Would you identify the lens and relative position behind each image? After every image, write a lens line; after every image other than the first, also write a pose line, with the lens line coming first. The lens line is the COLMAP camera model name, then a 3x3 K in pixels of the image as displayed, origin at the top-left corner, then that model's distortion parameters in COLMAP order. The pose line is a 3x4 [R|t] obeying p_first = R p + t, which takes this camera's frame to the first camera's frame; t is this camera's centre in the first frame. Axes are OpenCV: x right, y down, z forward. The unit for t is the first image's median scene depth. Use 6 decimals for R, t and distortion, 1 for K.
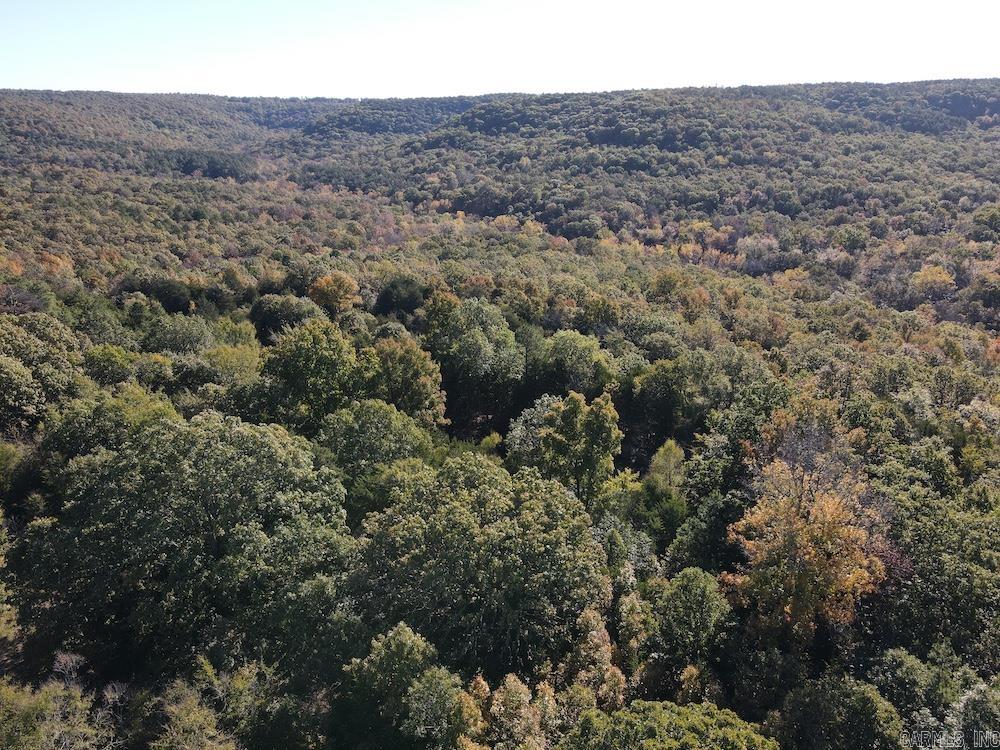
lens RADIAL K [[735.8, 0, 505.8], [0, 735.8, 379.2], [0, 0, 1]] dist [0.015382, 0.003919]
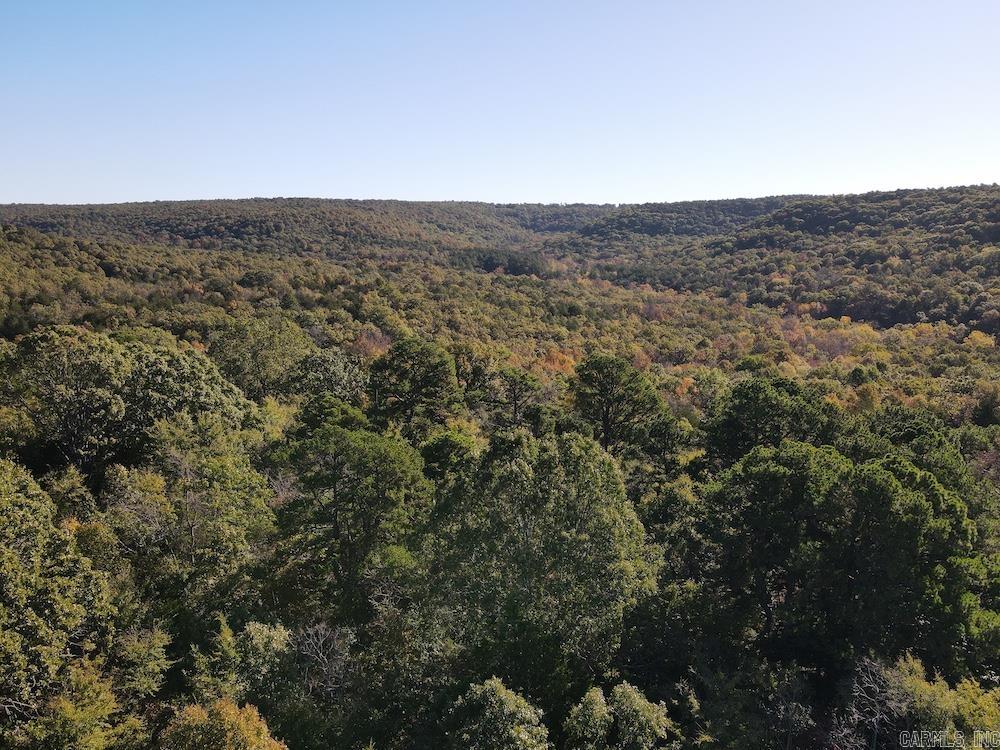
lens RADIAL K [[735.8, 0, 500.5], [0, 735.8, 378.5], [0, 0, 1]] dist [0.015382, 0.003919]
pose [[0.958914, 0.059425, -0.277405, -0.112605], [-0.096826, 0.987656, -0.123127, -0.010066], [0.266664, 0.144928, 0.952831, 0.061781]]
